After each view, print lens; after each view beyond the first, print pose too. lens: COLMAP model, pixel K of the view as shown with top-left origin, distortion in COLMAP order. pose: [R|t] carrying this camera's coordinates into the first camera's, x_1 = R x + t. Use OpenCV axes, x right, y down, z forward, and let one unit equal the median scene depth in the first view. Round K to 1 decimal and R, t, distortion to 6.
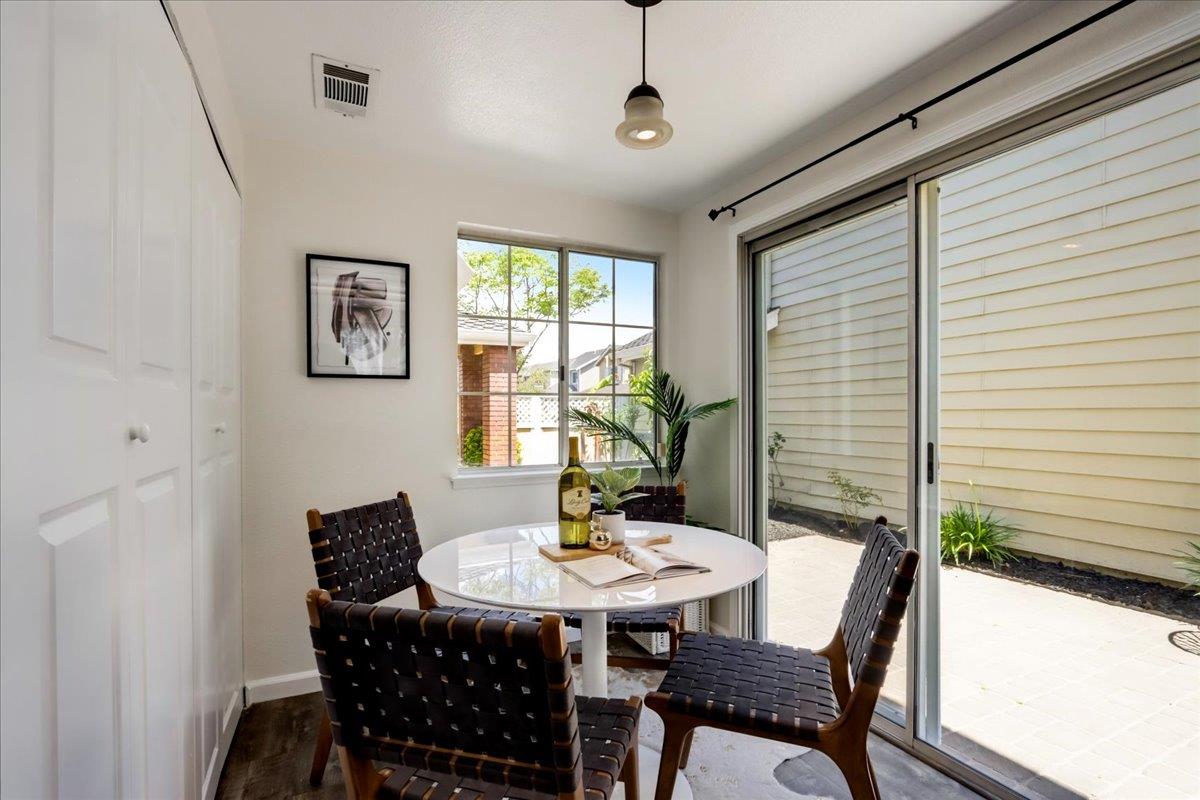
lens RADIAL K [[559.4, 0, 601.0], [0, 559.4, 419.3], [0, 0, 1]] dist [-0.013822, 0.000207]
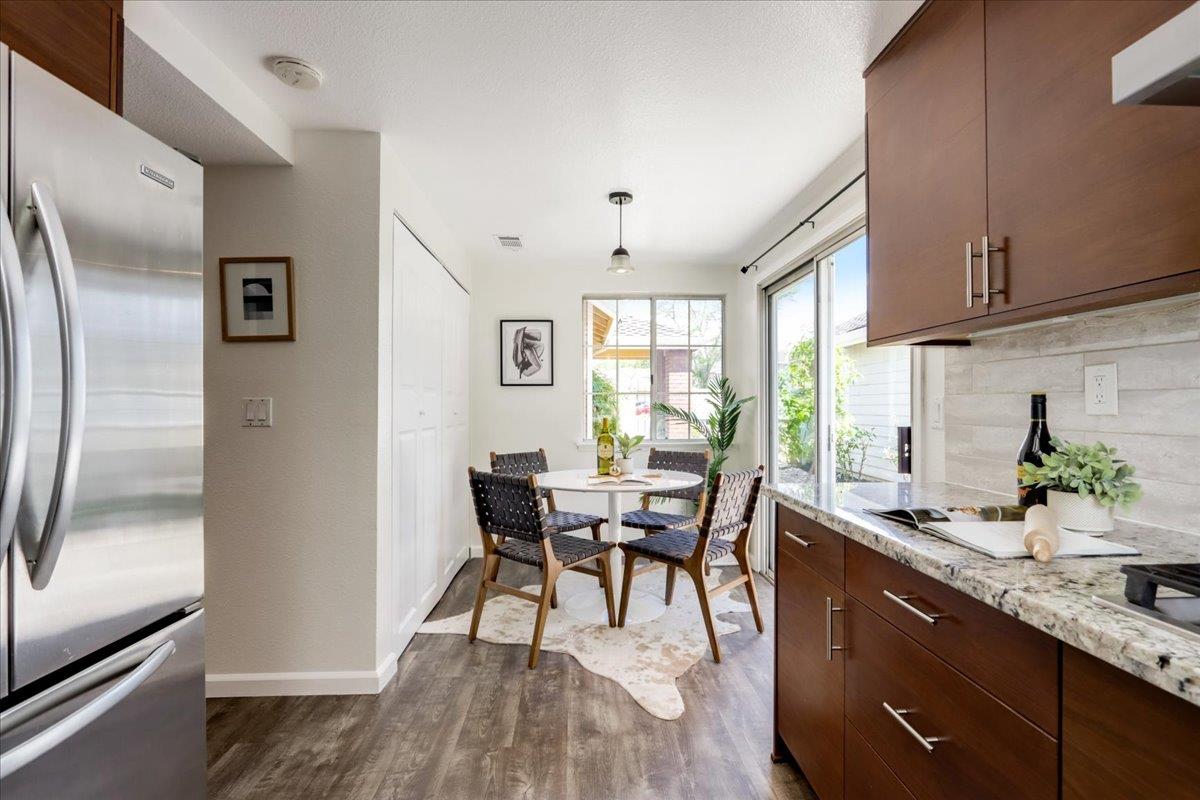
lens RADIAL K [[558.0, 0, 599.2], [0, 558.0, 406.8], [0, 0, 1]] dist [-0.022288, 0.000075]
pose [[0.917693, 0.001722, -0.397286, 0.514521], [-0.004811, 0.999965, -0.006778, 0.003961], [0.397261, 0.008131, 0.917670, -0.575435]]
